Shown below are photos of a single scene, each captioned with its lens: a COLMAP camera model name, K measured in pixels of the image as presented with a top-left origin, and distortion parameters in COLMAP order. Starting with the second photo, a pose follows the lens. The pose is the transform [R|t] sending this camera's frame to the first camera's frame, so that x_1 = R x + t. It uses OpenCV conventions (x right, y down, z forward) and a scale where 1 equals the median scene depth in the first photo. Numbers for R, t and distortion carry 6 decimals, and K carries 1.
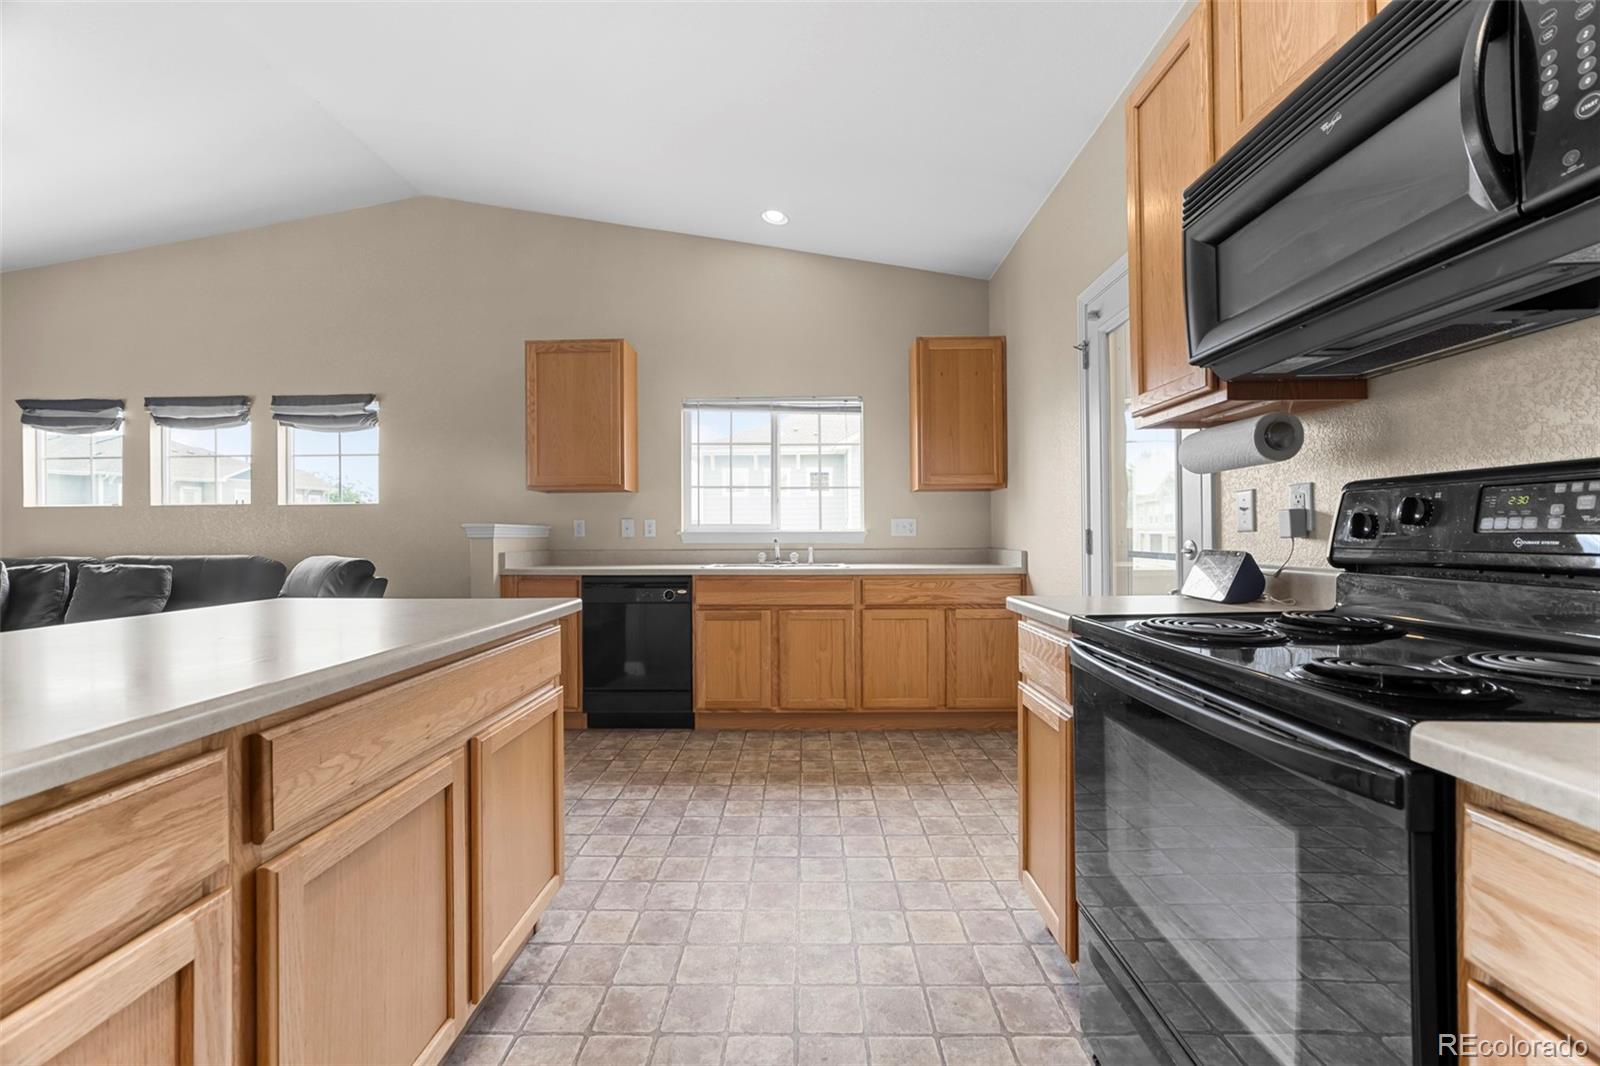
lens RADIAL K [[632.2, 0, 797.4], [0, 632.2, 533.4], [0, 0, 1]] dist [-0.022756, 0.009399]
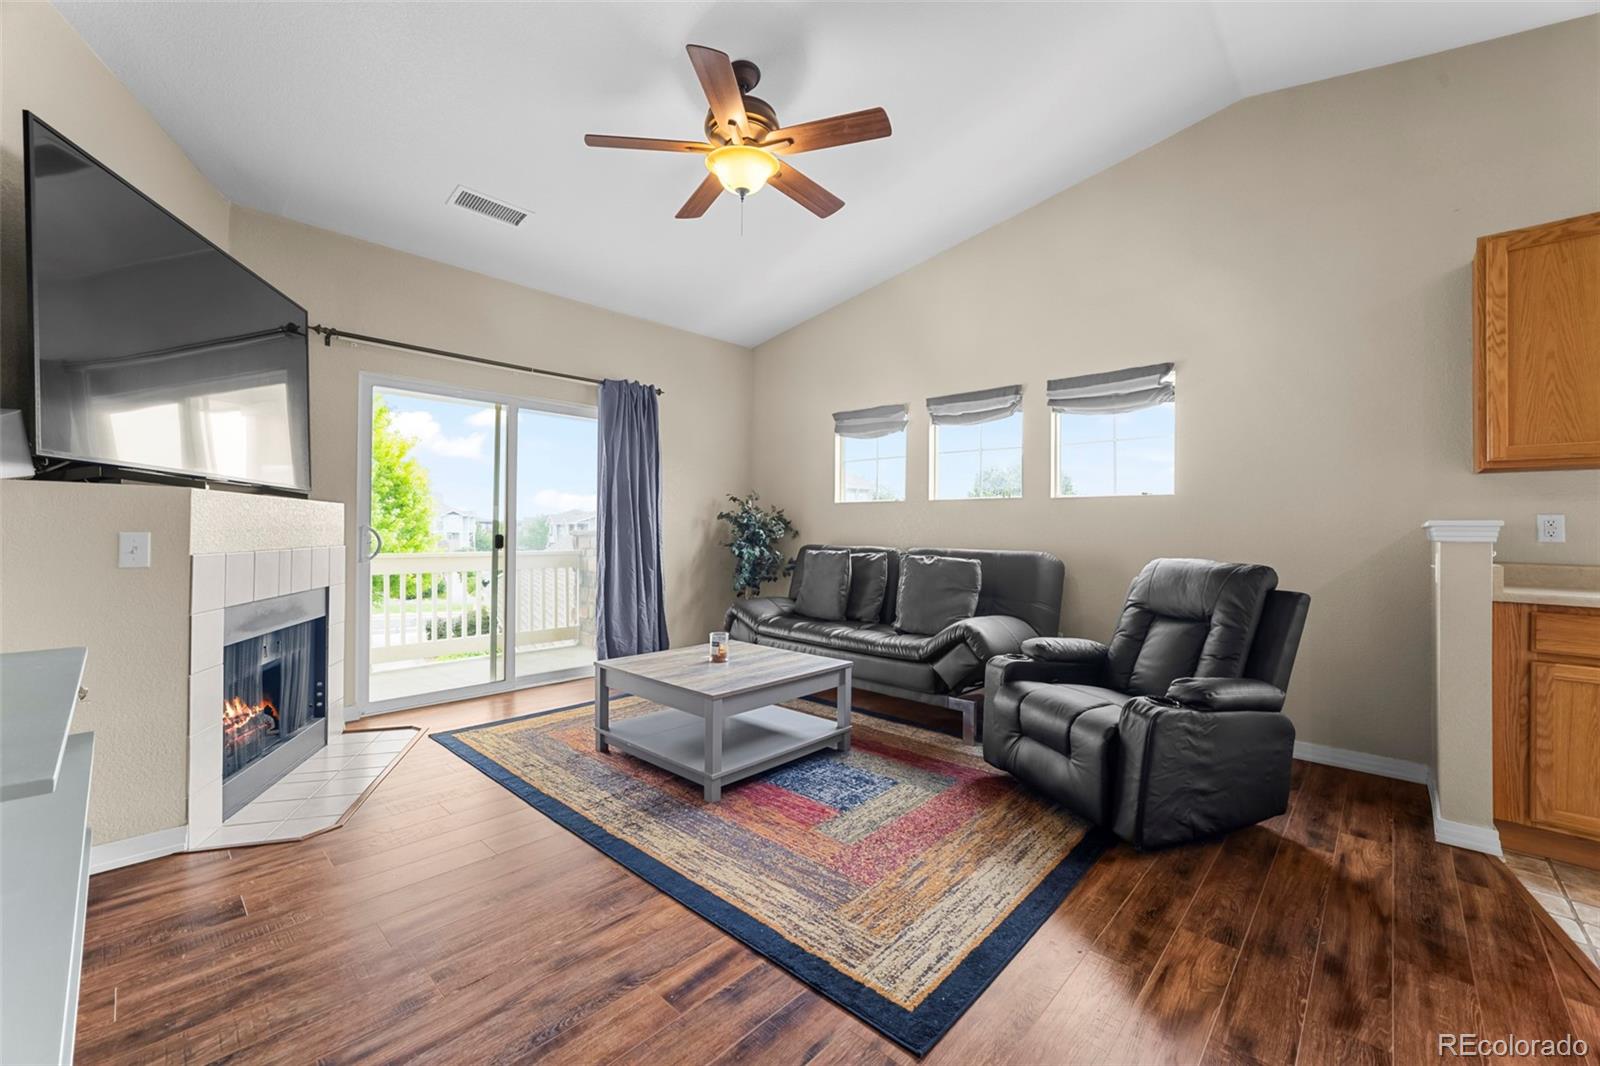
lens RADIAL K [[632.2, 0, 797.4], [0, 632.2, 533.4], [0, 0, 1]] dist [-0.022756, 0.009399]
pose [[0.740542, 0.022941, -0.671619, -0.480014], [-0.017379, 0.999737, 0.014986, -0.000560], [0.671786, 0.000575, 0.740745, 0.055061]]
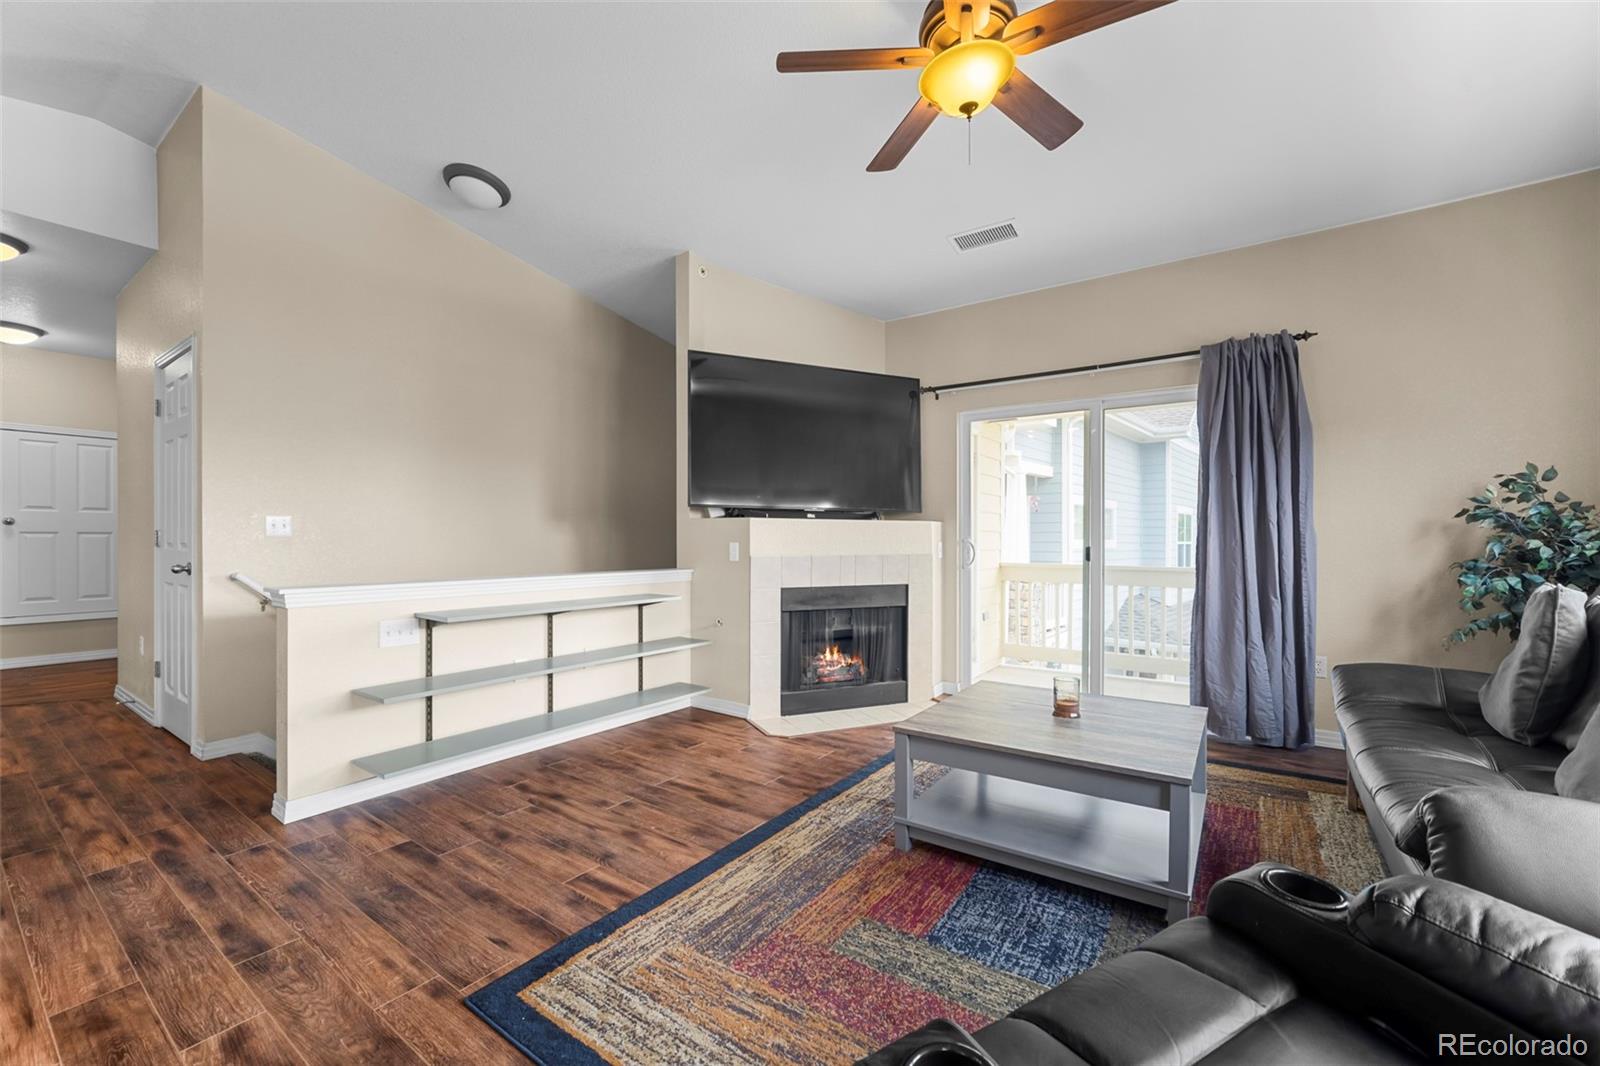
lens RADIAL K [[646.5, 0, 811.2], [0, 646.5, 551.9], [0, 0, 1]] dist [-0.033809, 0.012272]
pose [[-0.553666, 0.026345, -0.832322, -0.456026], [0.005894, 0.999598, 0.027719, 0.002962], [0.832718, 0.010441, -0.553599, 0.682013]]
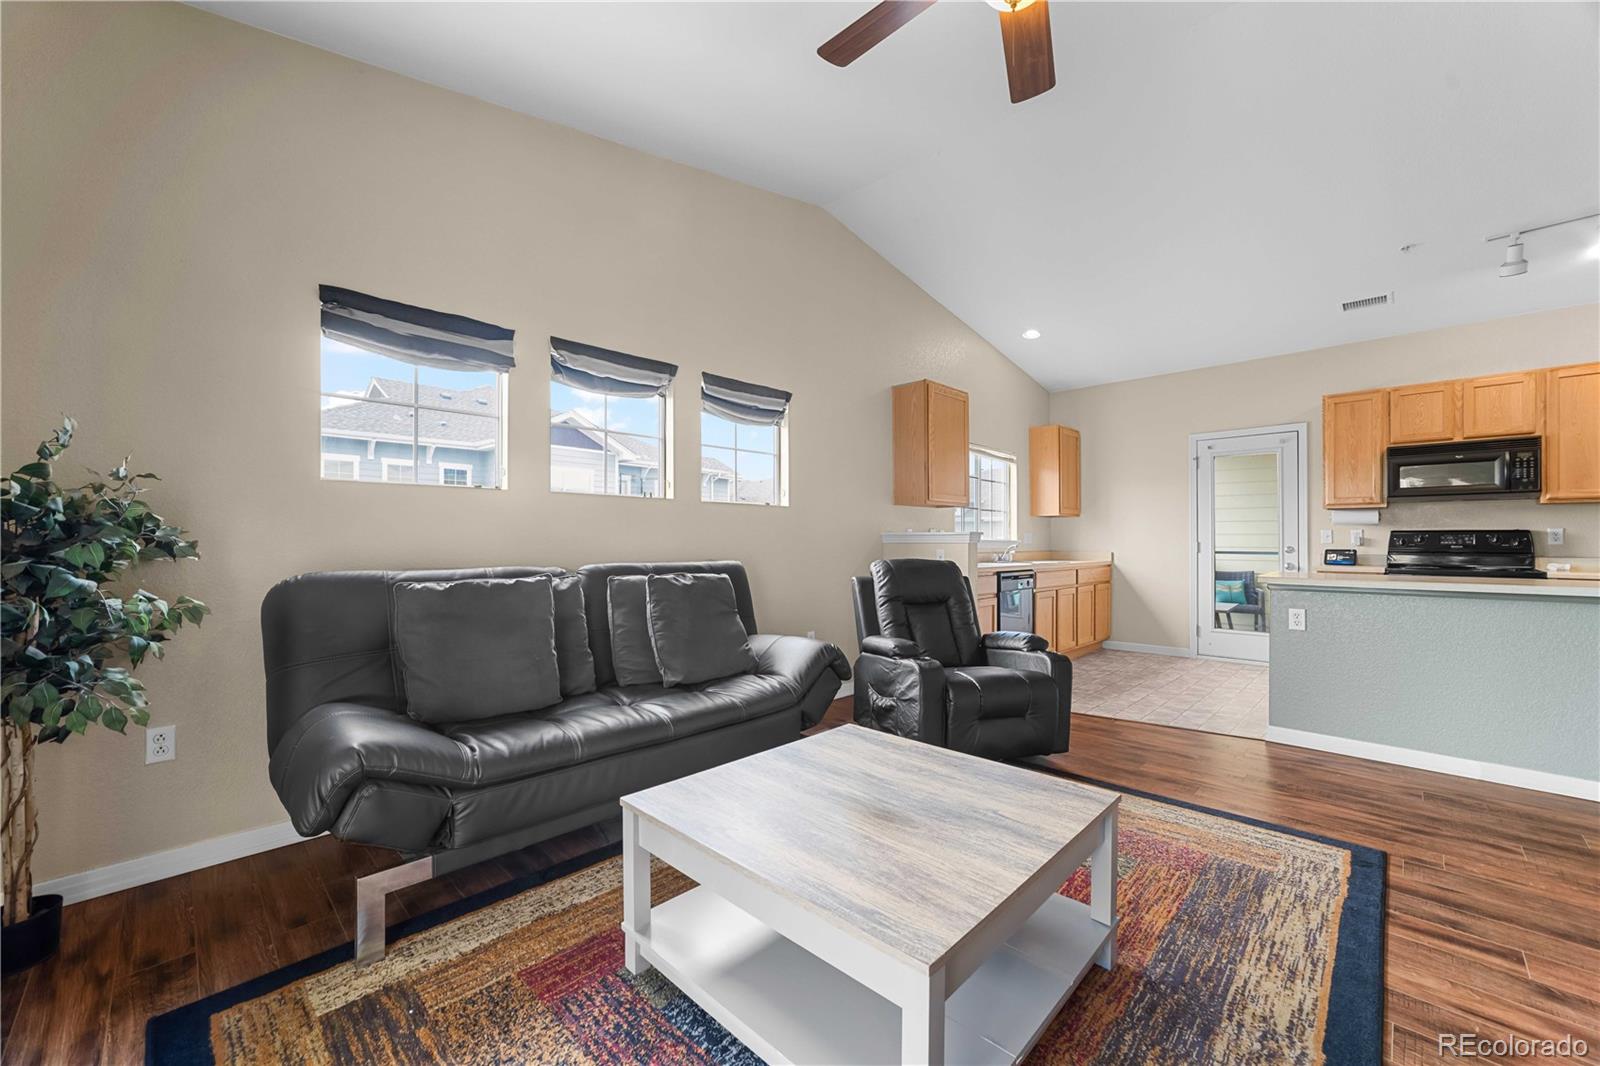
lens RADIAL K [[632.2, 0, 797.4], [0, 632.2, 533.4], [0, 0, 1]] dist [-0.022756, 0.009399]
pose [[0.691554, 0.019948, 0.722049, -1.356464], [-0.010577, 0.999791, -0.017490, 0.010977], [-0.722247, 0.004459, 0.691621, 0.319375]]
